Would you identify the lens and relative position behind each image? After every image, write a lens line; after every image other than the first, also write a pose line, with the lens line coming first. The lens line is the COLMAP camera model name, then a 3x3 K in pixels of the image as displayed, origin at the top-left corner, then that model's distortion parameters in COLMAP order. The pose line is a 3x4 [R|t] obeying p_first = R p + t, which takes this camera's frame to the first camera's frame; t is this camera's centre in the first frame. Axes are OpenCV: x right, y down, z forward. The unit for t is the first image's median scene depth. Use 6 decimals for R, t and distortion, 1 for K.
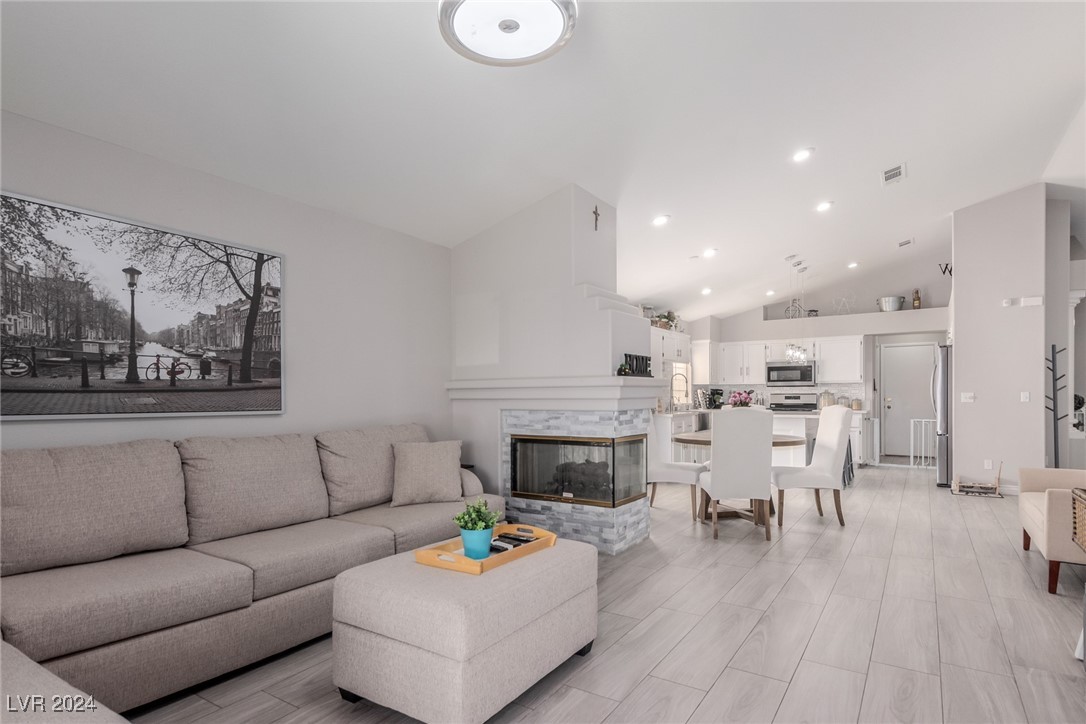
lens RADIAL K [[571.8, 0, 526.0], [0, 571.8, 398.3], [0, 0, 1]] dist [0.025915, -0.011817]
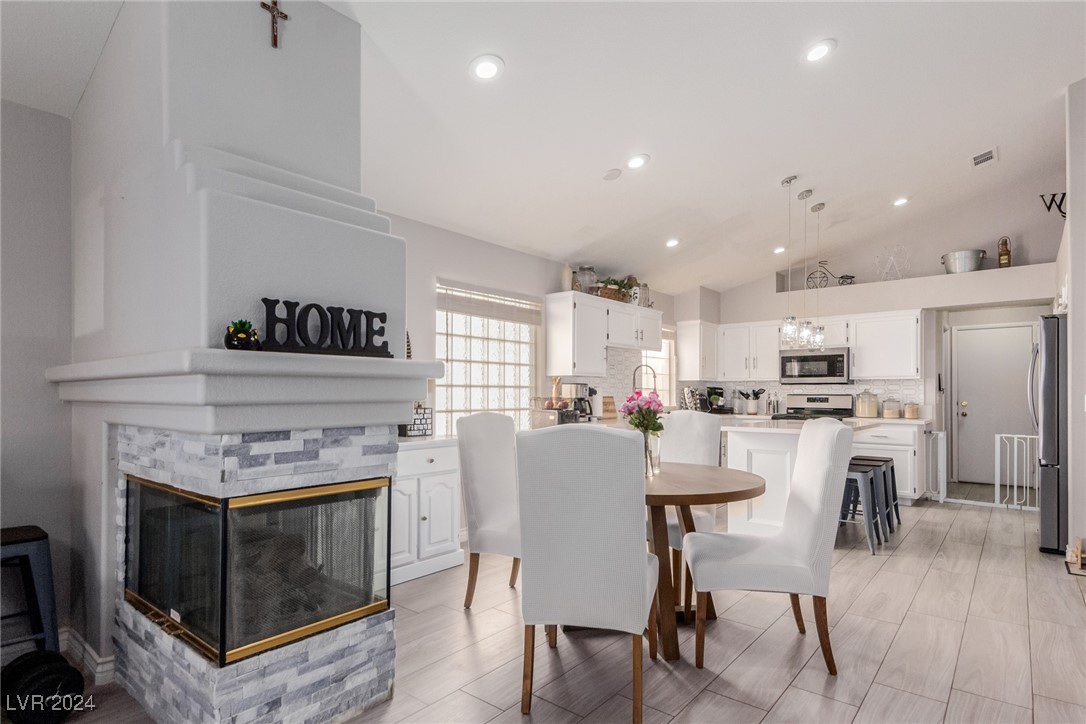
lens RADIAL K [[571.8, 0, 531.4], [0, 571.8, 390.0], [0, 0, 1]] dist [0.025915, -0.011817]
pose [[0.995453, 0.005977, -0.095065, 0.372936], [-0.007056, 0.999914, -0.011018, -0.006077], [0.094991, 0.011638, 0.995410, 0.537166]]
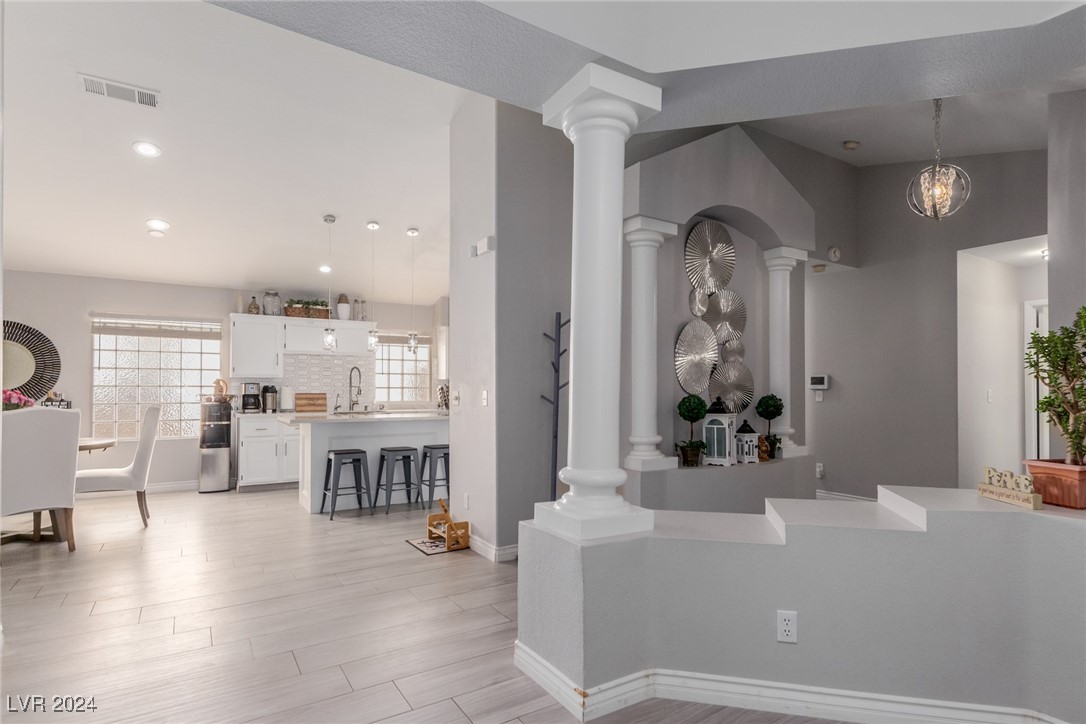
lens RADIAL K [[571.8, 0, 541.0], [0, 571.8, 385.2], [0, 0, 1]] dist [0.025915, -0.011817]
pose [[0.916137, 0.004413, -0.400841, 1.644948], [-0.008964, 0.999915, -0.009480, -0.020056], [0.400765, 0.012278, 0.916099, 0.620093]]
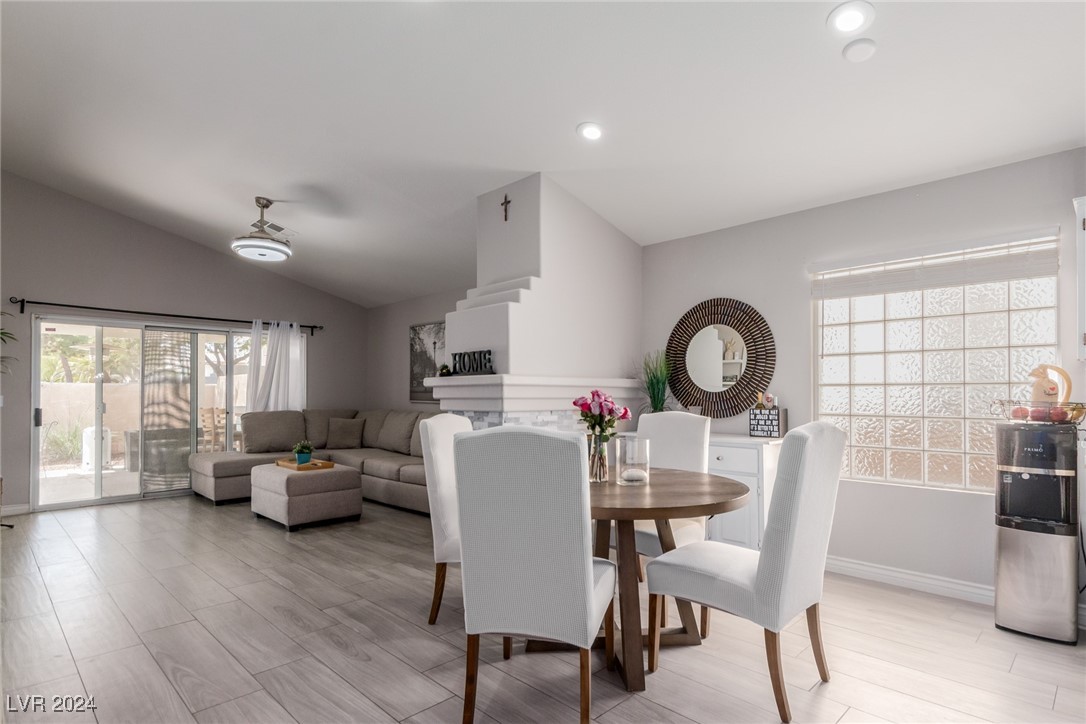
lens RADIAL K [[571.8, 0, 566.2], [0, 571.8, 384.9], [0, 0, 1]] dist [0.025915, -0.011817]
pose [[-0.171180, -0.009477, -0.985194, 1.007553], [-0.003069, 0.999954, -0.009086, -0.013850], [0.985235, 0.001468, -0.171201, 1.228650]]
